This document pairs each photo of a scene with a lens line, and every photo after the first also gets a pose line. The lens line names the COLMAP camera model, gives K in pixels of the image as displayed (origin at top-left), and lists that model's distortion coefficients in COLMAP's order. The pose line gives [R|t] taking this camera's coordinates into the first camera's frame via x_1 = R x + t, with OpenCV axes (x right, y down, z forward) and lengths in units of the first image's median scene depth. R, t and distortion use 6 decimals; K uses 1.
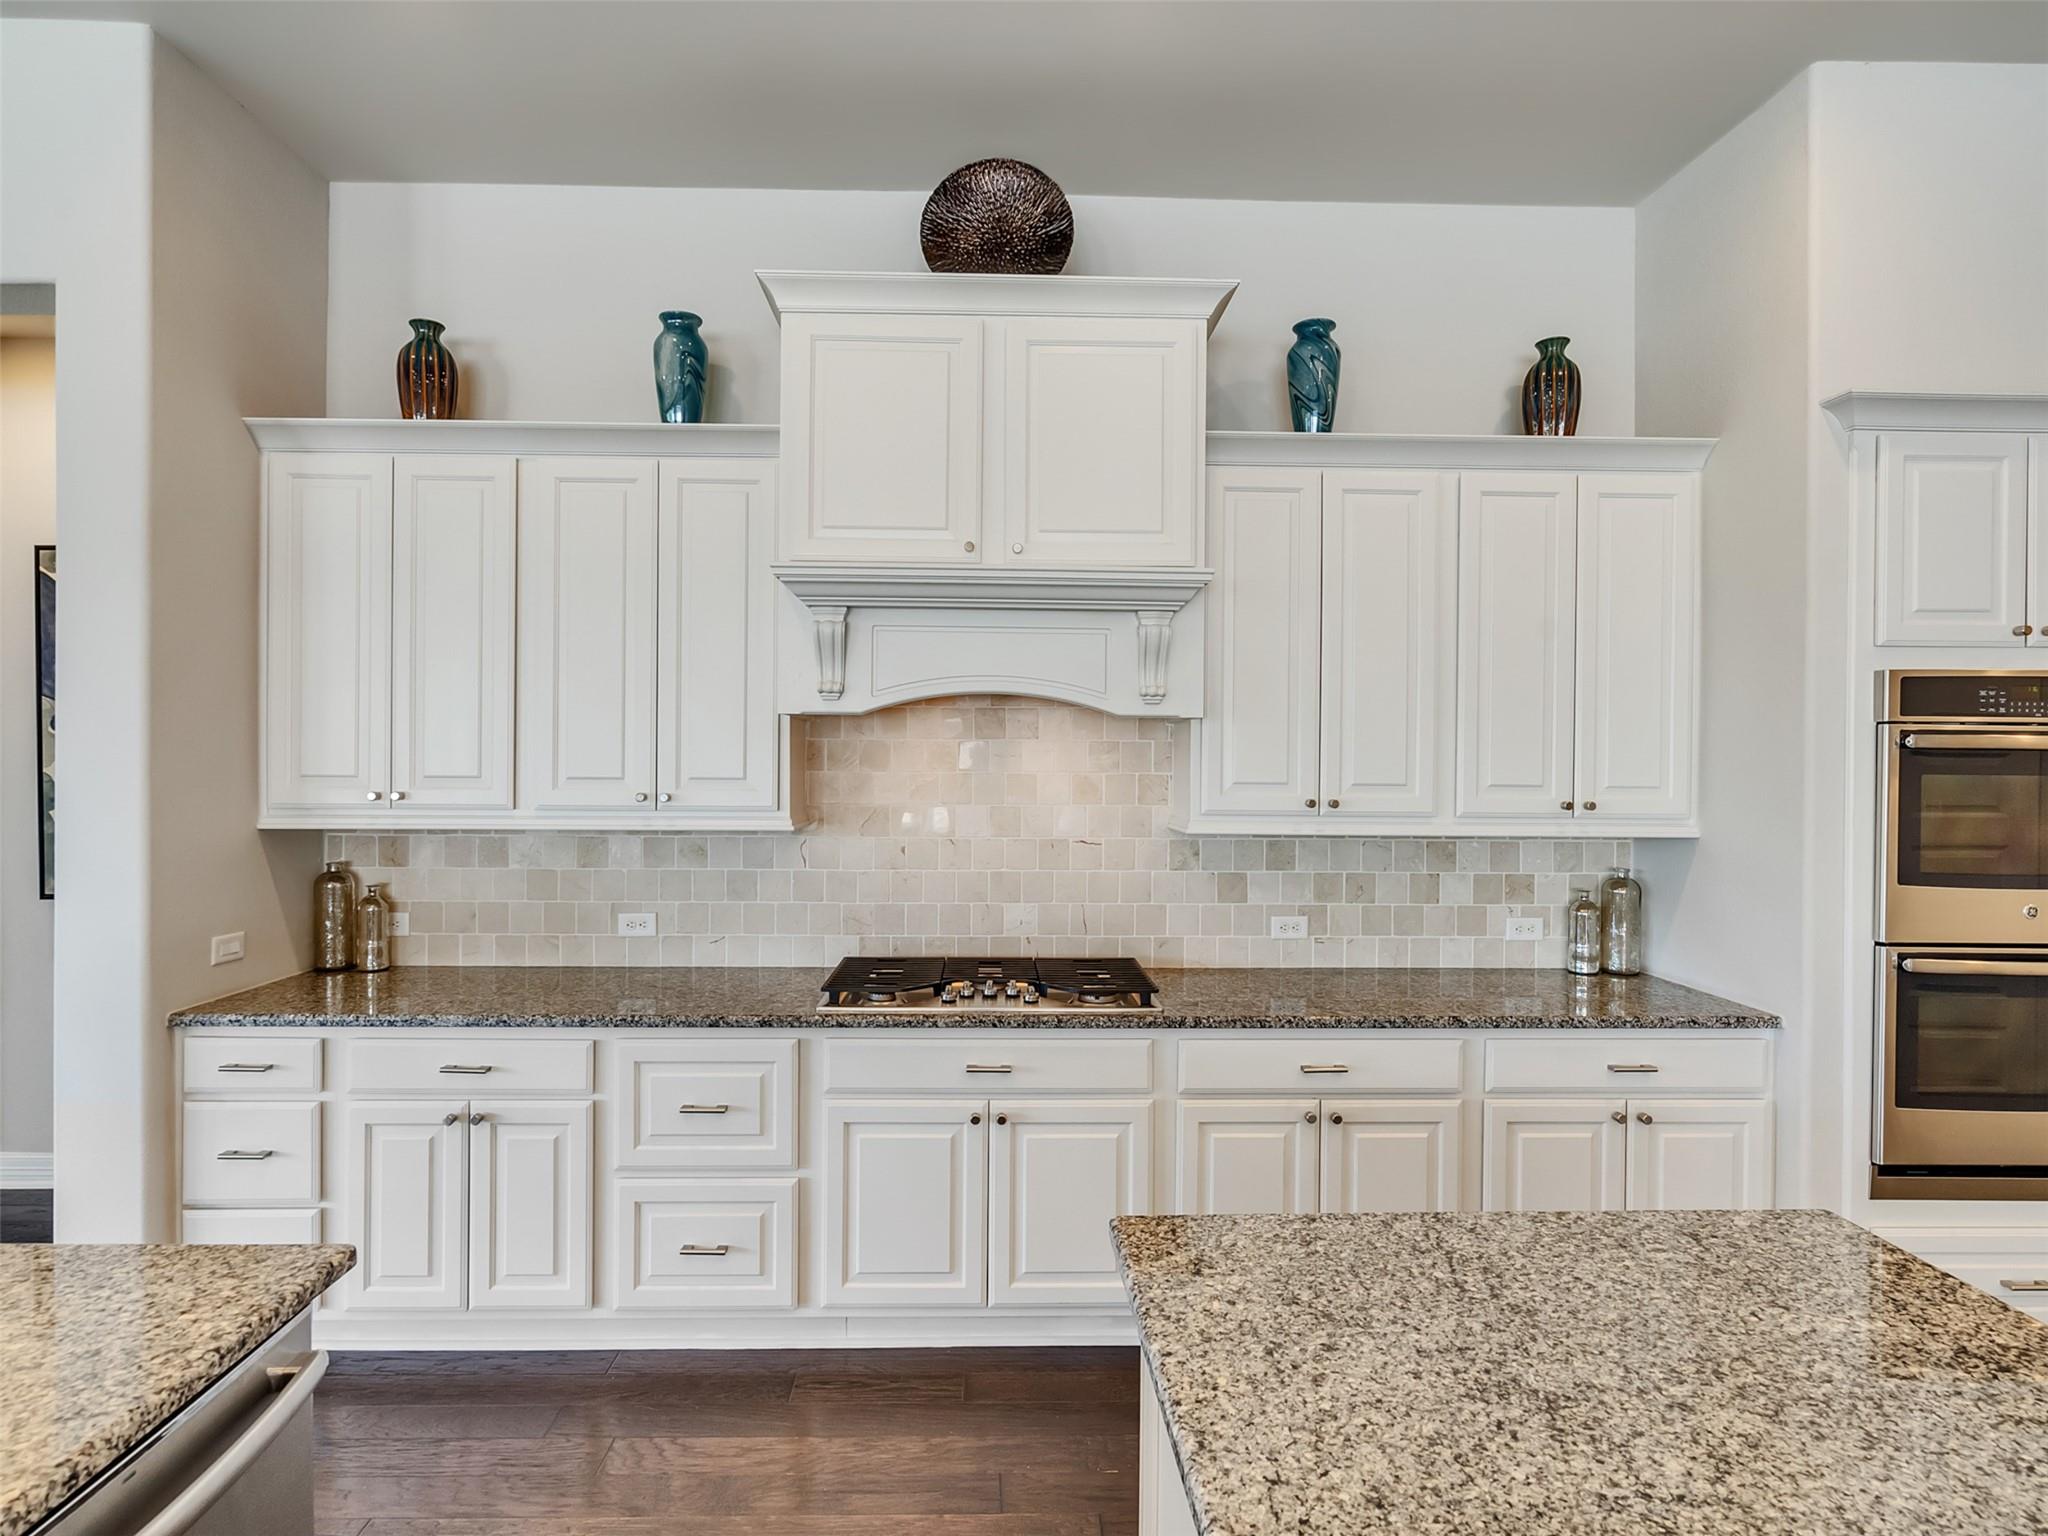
lens RADIAL K [[1046.5, 0, 1000.3], [0, 1046.5, 765.7], [0, 0, 1]] dist [-0.008826, 0.006112]
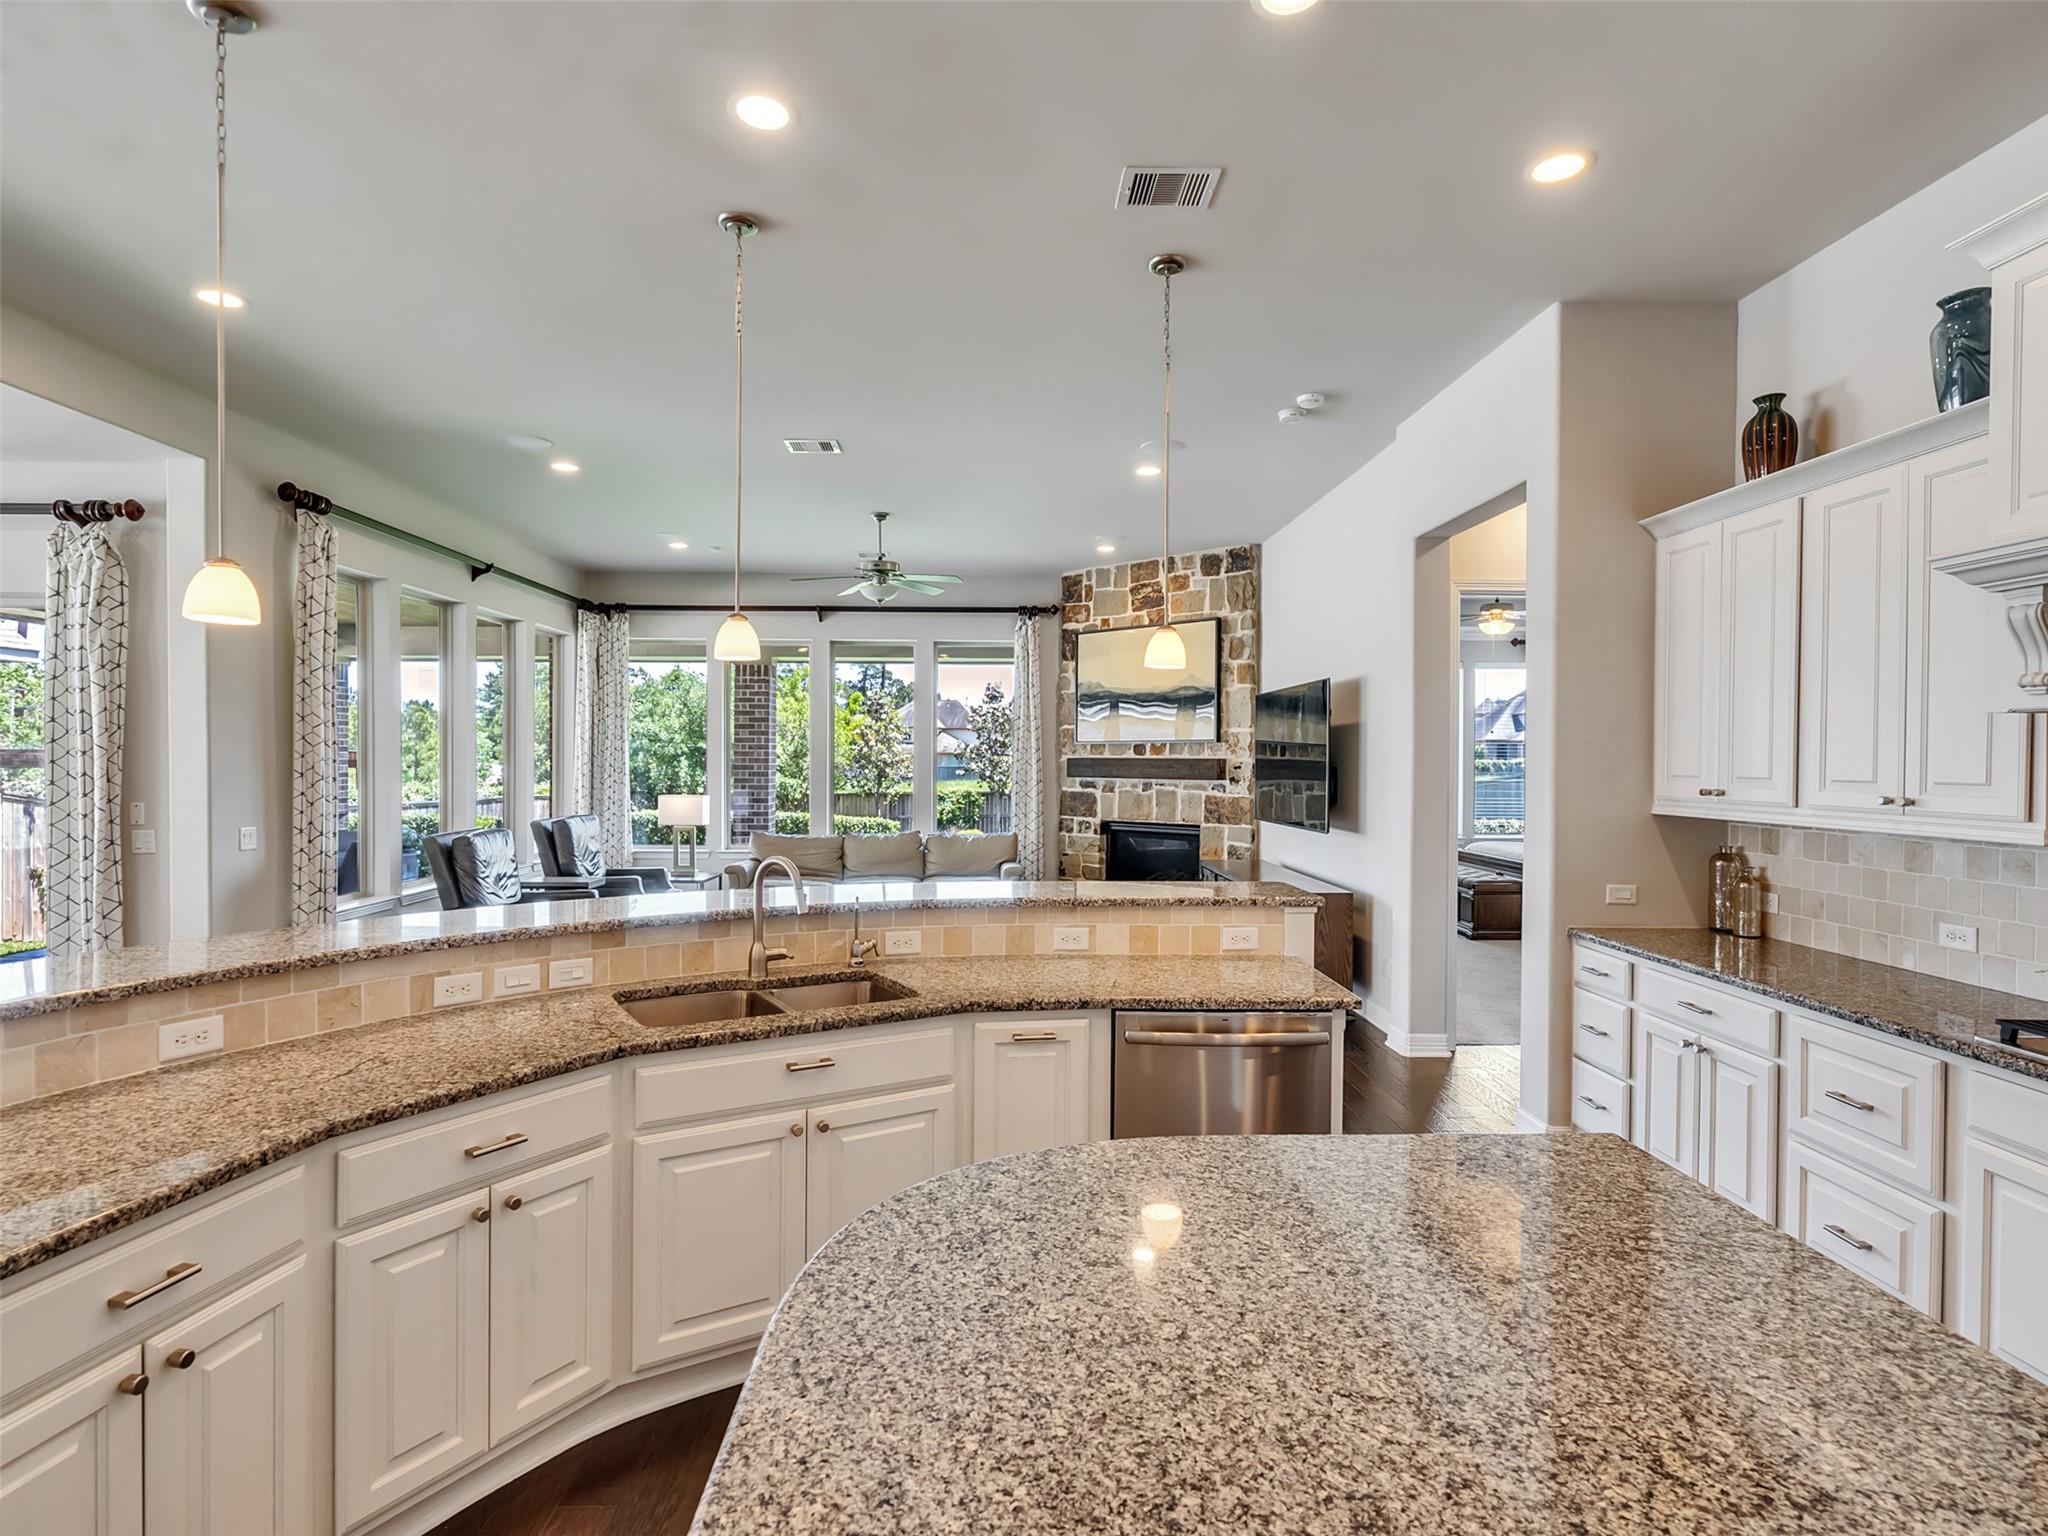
lens RADIAL K [[1046.5, 0, 1001.6], [0, 1046.5, 767.6], [0, 0, 1]] dist [-0.008826, 0.006112]
pose [[-0.007390, 0.003840, -0.999965, 0.659124], [-0.012355, 0.999916, 0.003931, 0.004410], [0.999896, 0.012383, -0.007342, 0.142767]]
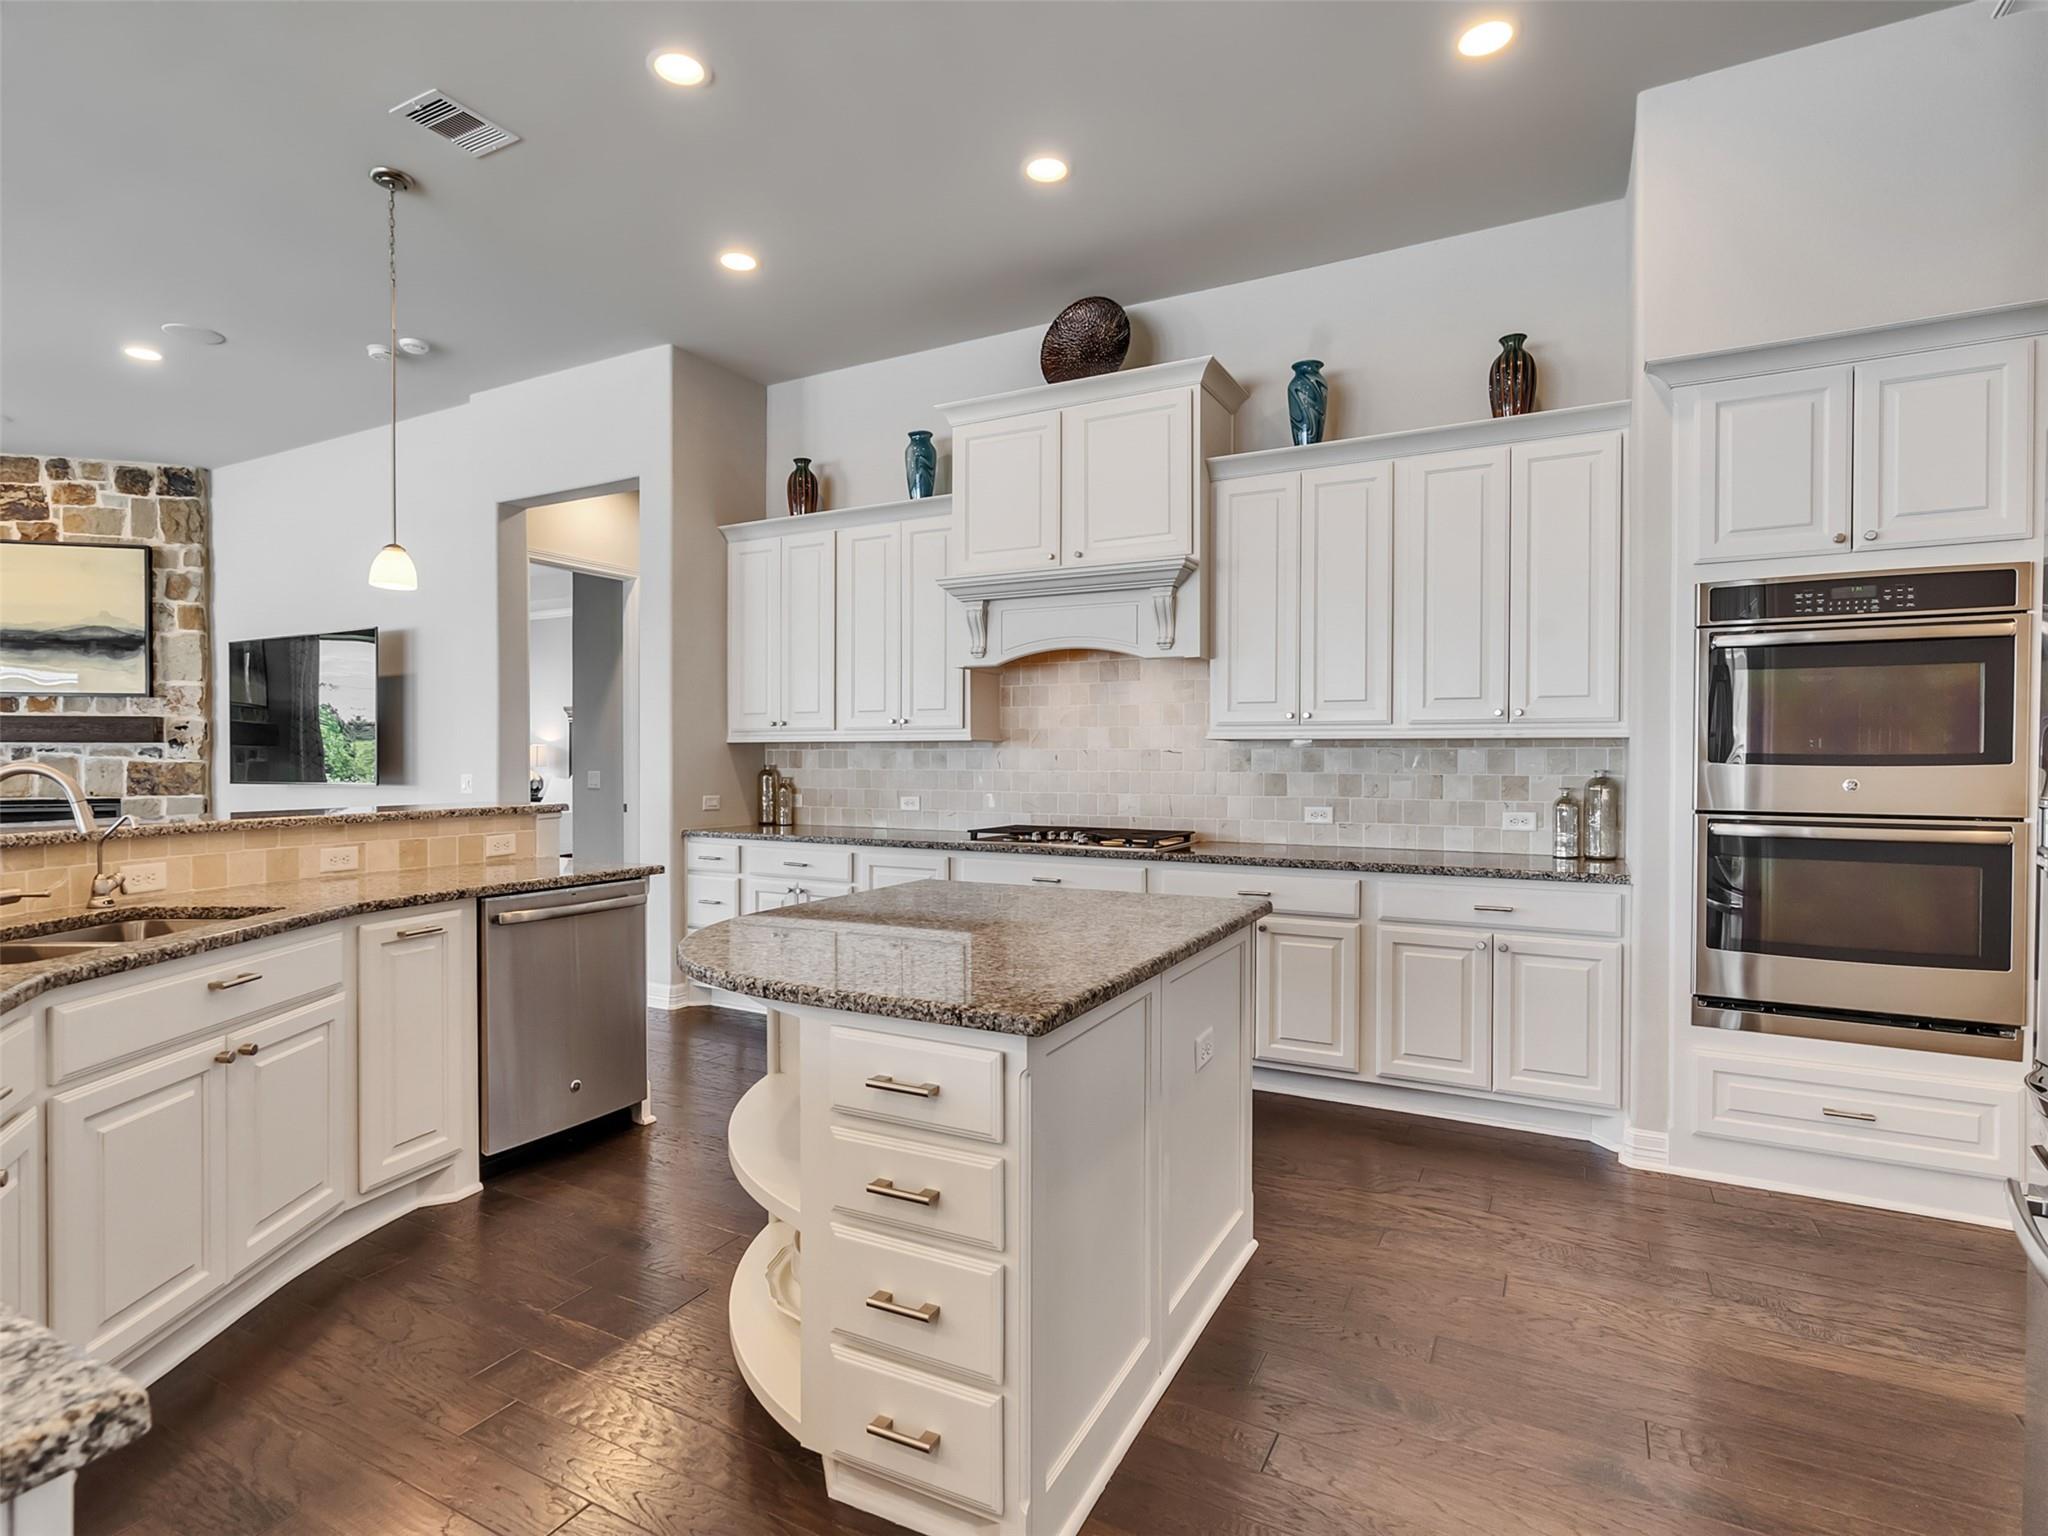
lens RADIAL K [[1046.5, 0, 1002.4], [0, 1046.5, 765.8], [0, 0, 1]] dist [-0.008826, 0.006112]
pose [[0.865501, -0.001366, -0.500905, 0.650485], [0.001932, 0.999998, 0.000612, 0.099299], [0.500903, -0.001498, 0.865502, -0.379309]]
